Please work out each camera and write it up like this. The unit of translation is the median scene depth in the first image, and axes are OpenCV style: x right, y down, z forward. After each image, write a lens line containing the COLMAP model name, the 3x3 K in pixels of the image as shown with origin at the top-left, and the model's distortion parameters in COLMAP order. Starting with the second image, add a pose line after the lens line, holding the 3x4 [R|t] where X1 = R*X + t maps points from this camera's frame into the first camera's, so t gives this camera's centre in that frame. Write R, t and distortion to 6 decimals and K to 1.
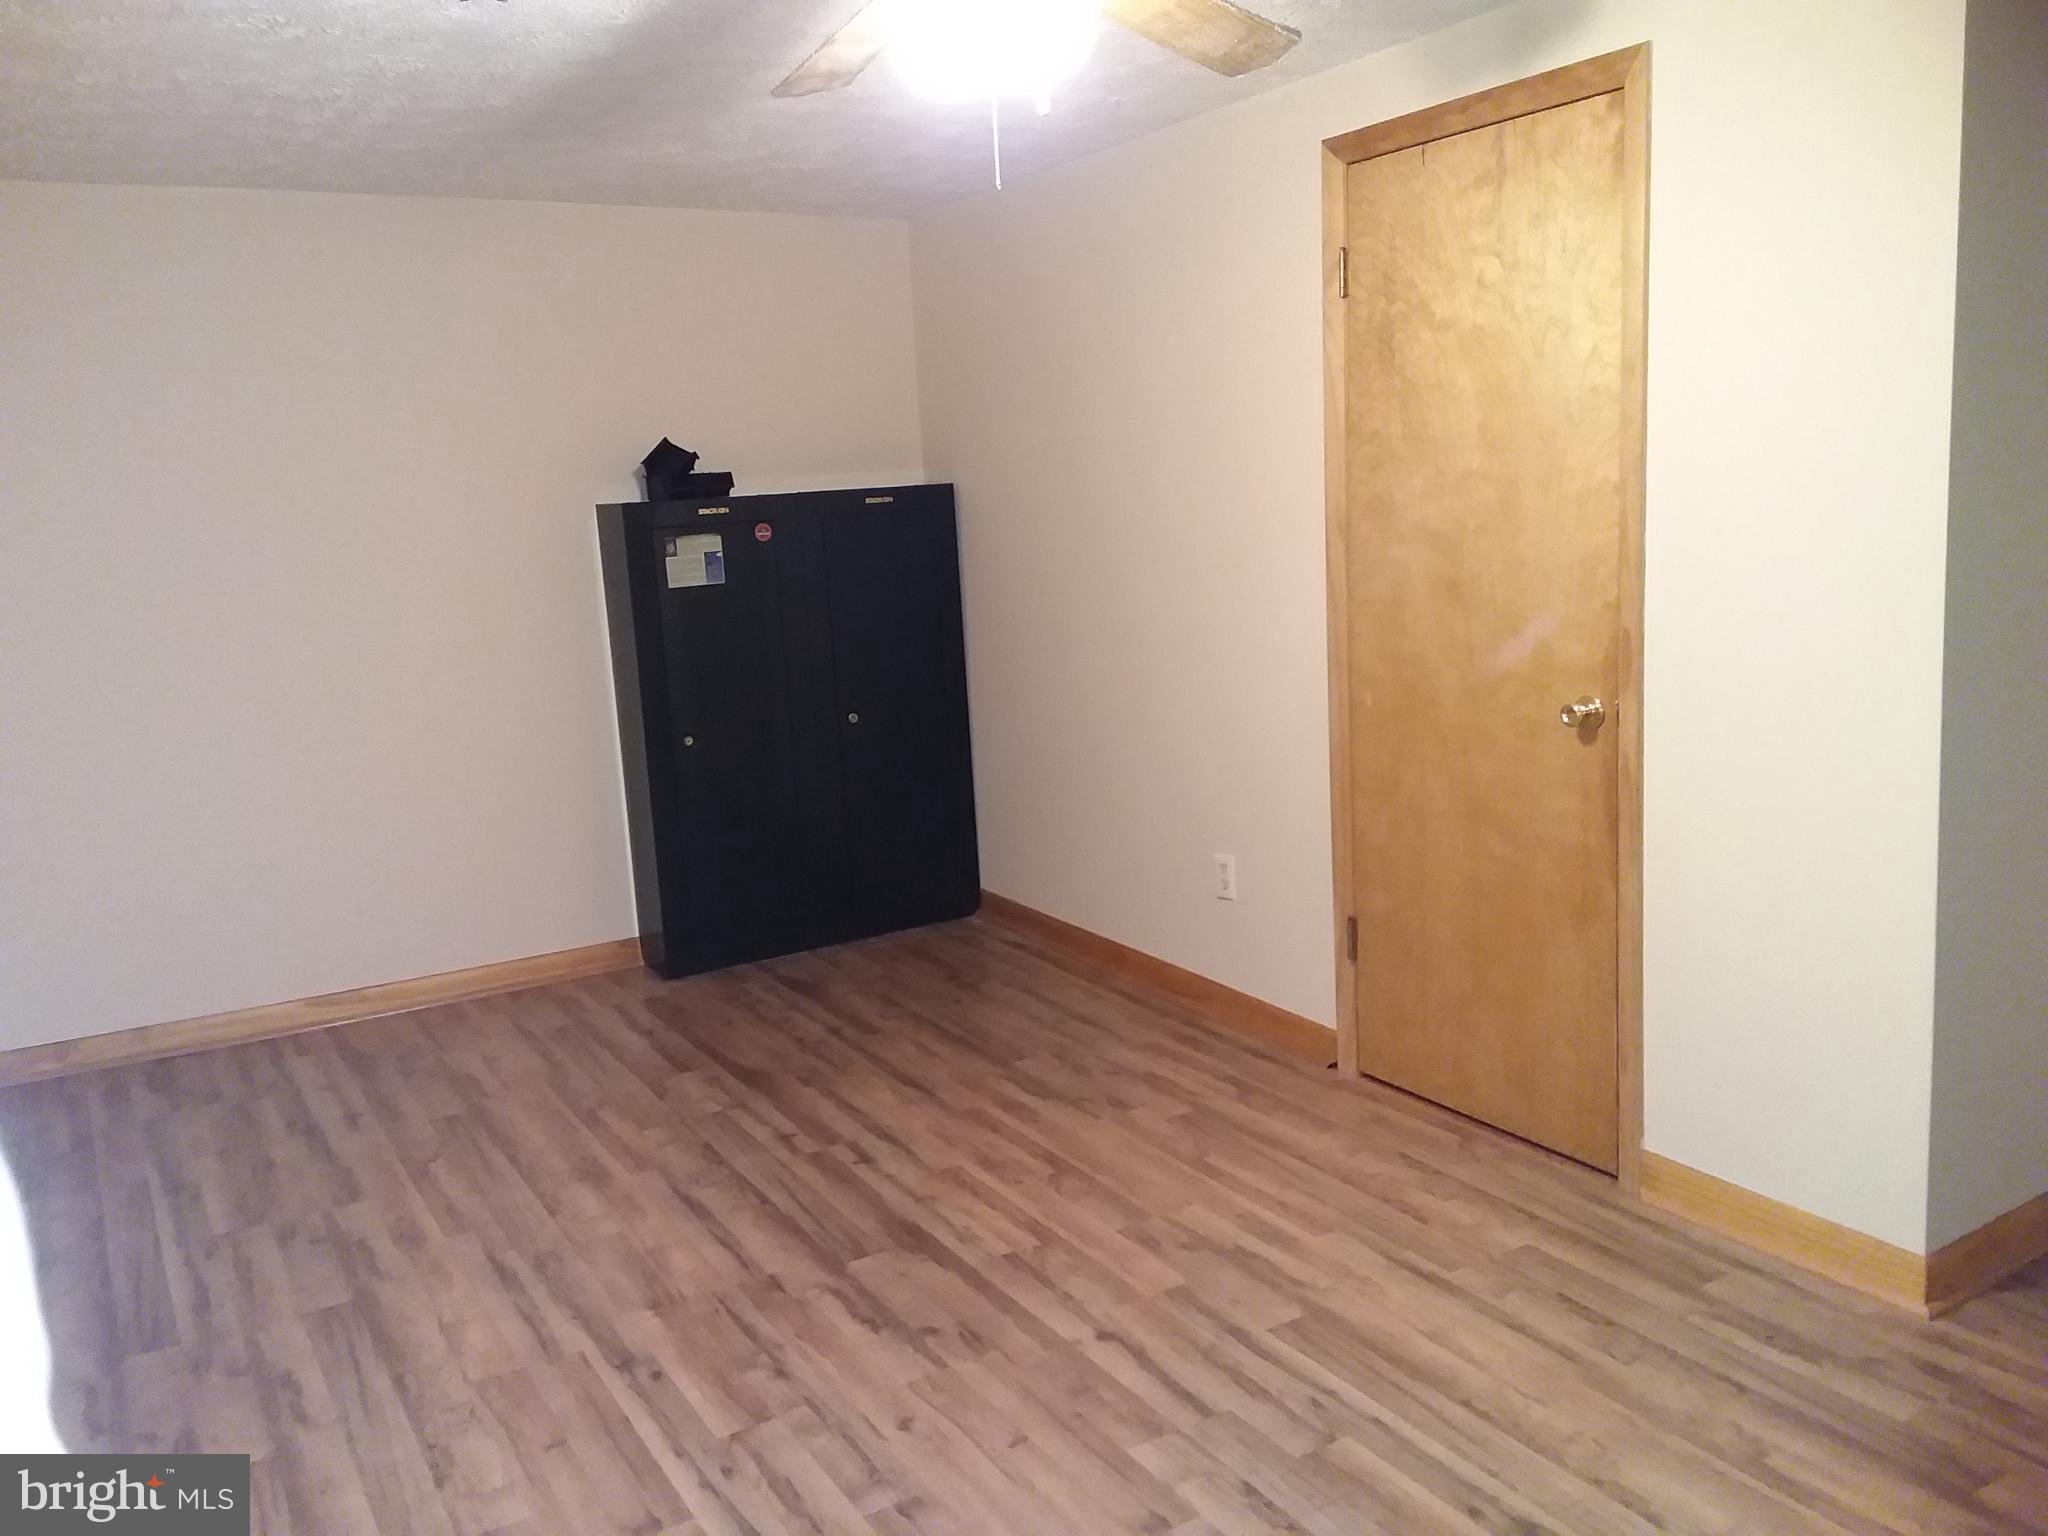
lens RADIAL K [[1659.8, 0, 1000.0], [0, 1659.8, 757.9], [0, 0, 1]] dist [0.127662, -0.204534]
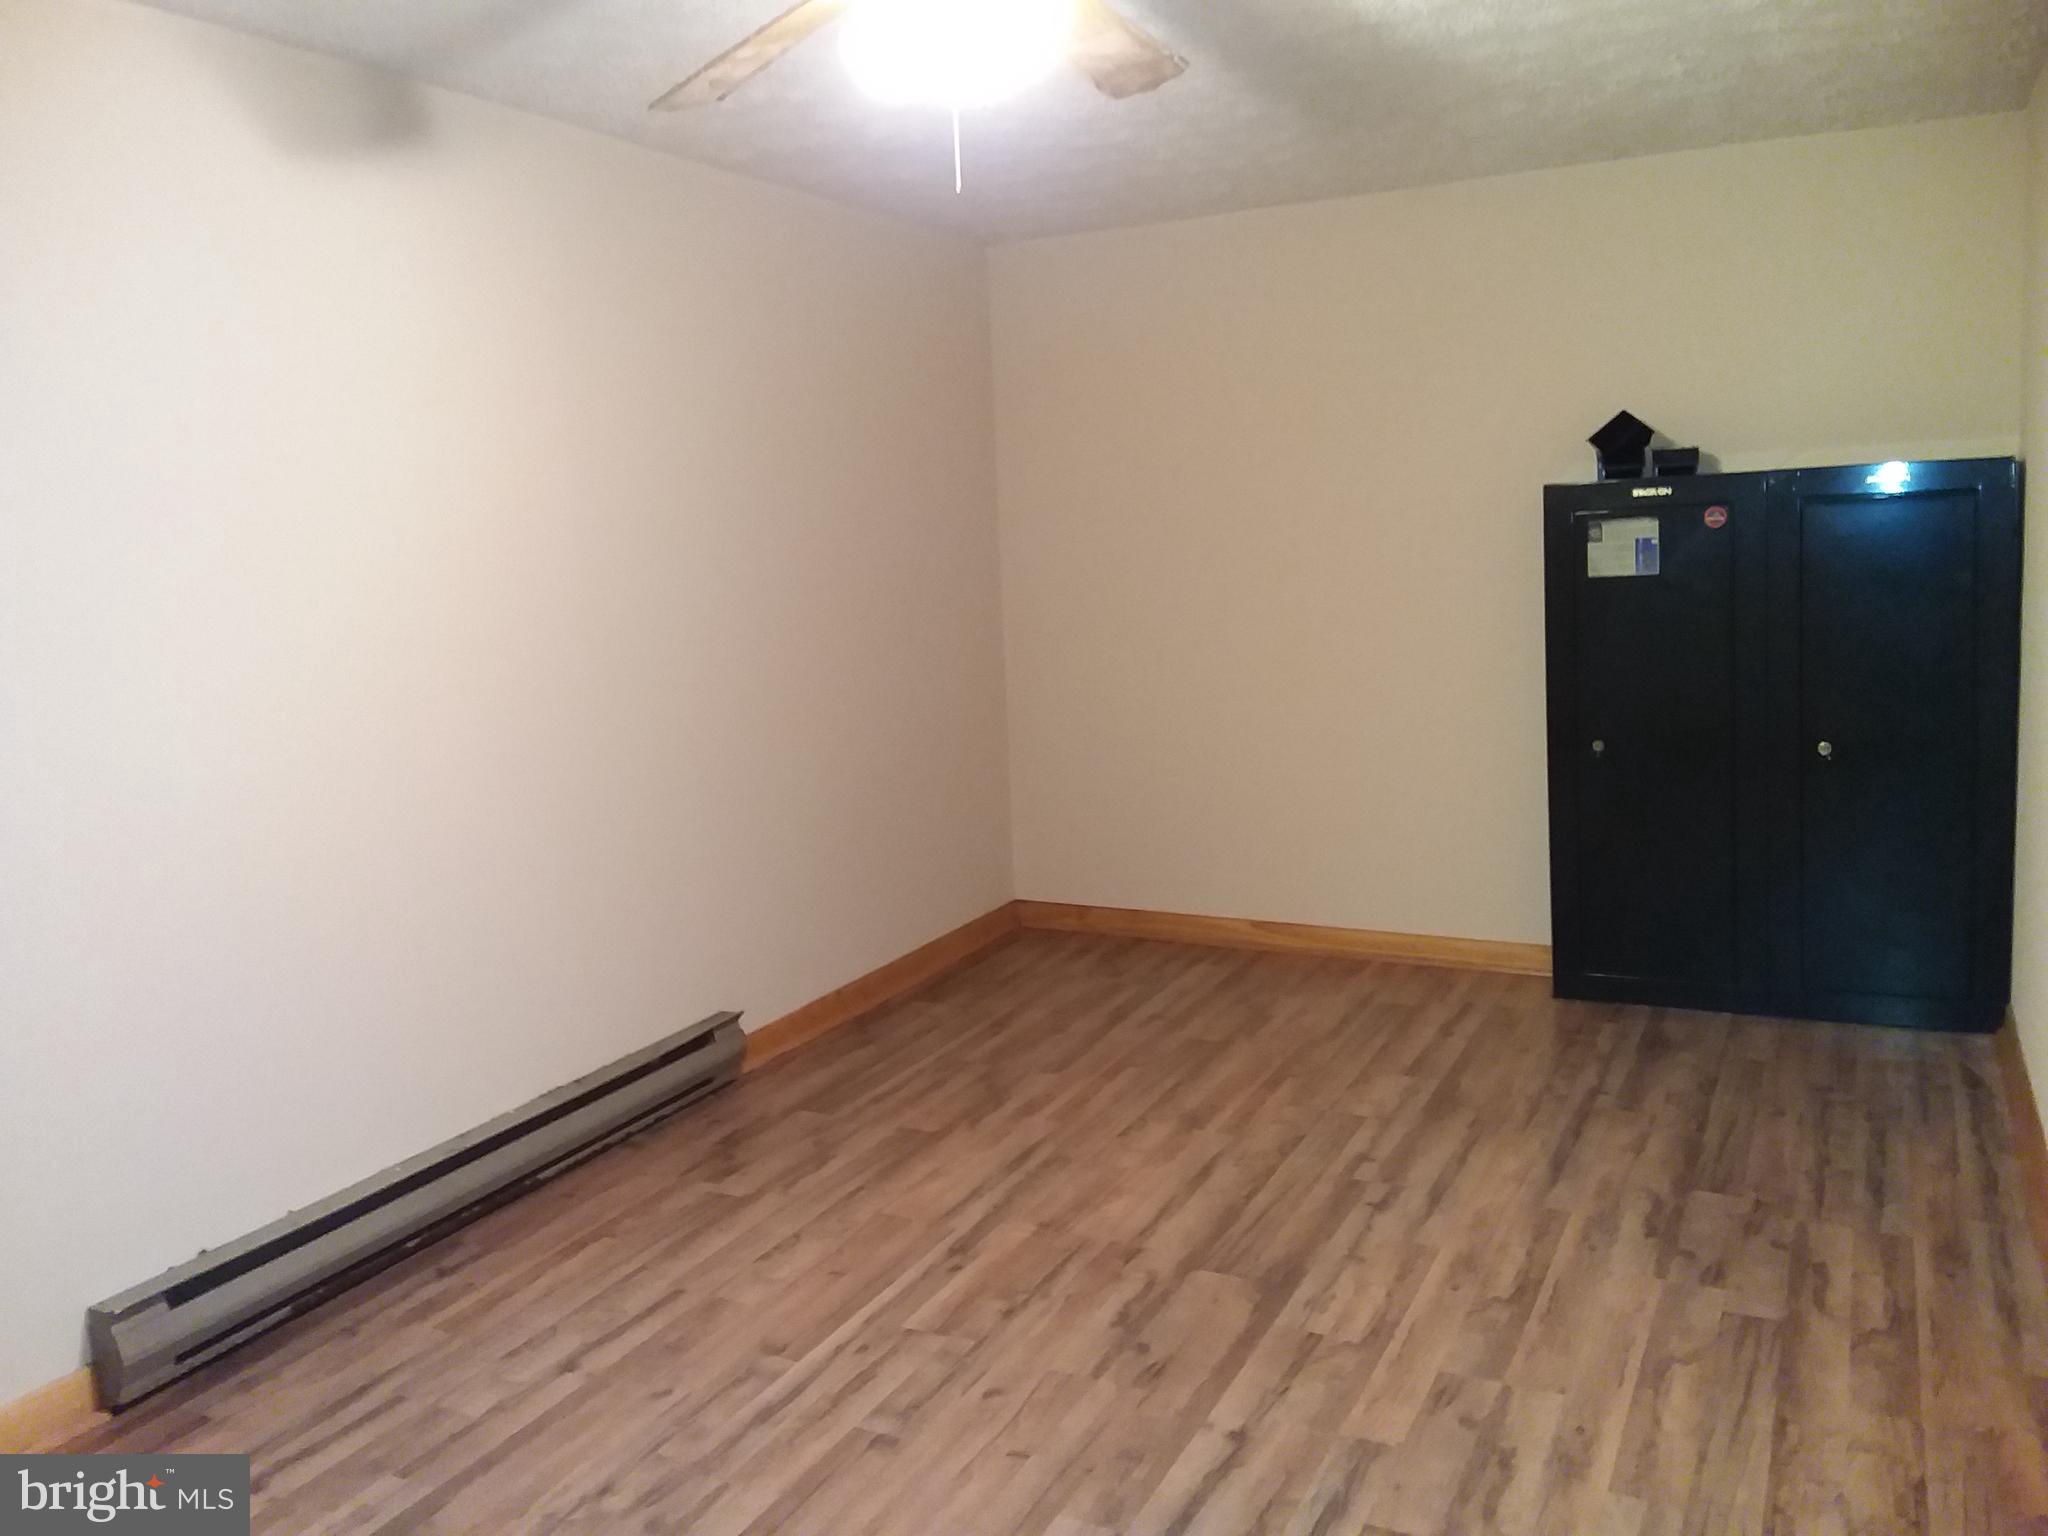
lens RADIAL K [[1659.8, 0, 1000.0], [0, 1659.8, 757.9], [0, 0, 1]] dist [0.127662, -0.204534]
pose [[0.536764, 0.147544, -0.830731, 0.535486], [-0.128927, 0.987372, 0.092061, -0.061294], [0.833824, 0.057688, 0.549008, 0.296866]]
